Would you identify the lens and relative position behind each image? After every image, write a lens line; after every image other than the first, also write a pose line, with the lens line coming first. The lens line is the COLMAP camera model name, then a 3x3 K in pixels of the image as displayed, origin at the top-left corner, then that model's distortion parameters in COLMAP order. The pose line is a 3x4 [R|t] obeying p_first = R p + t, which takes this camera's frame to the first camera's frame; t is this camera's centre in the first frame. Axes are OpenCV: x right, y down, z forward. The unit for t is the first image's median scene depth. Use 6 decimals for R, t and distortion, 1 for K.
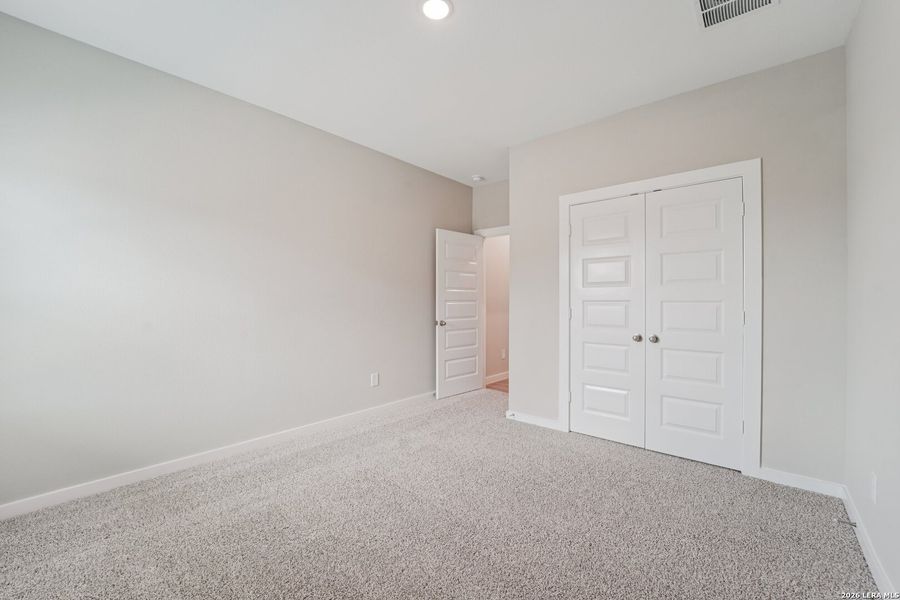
lens RADIAL K [[369.2, 0, 453.9], [0, 369.2, 300.2], [0, 0, 1]] dist [-0.001991, 0.000207]
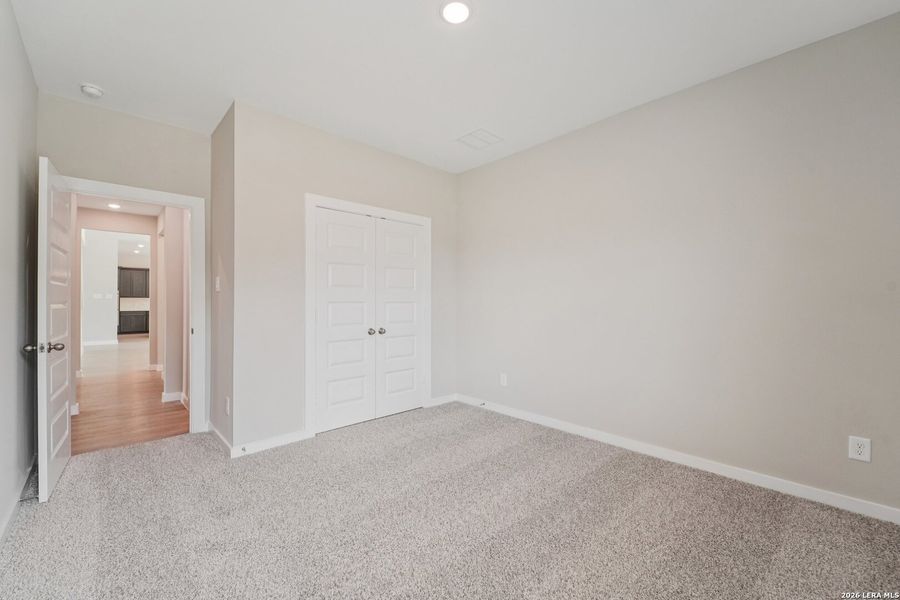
lens RADIAL K [[369.2, 0, 453.9], [0, 369.2, 300.2], [0, 0, 1]] dist [-0.001991, 0.000207]
pose [[0.105077, -0.005917, 0.994446, -0.700661], [-0.002217, 0.999978, 0.006184, -0.013777], [-0.994462, -0.002855, 0.105062, 0.588243]]
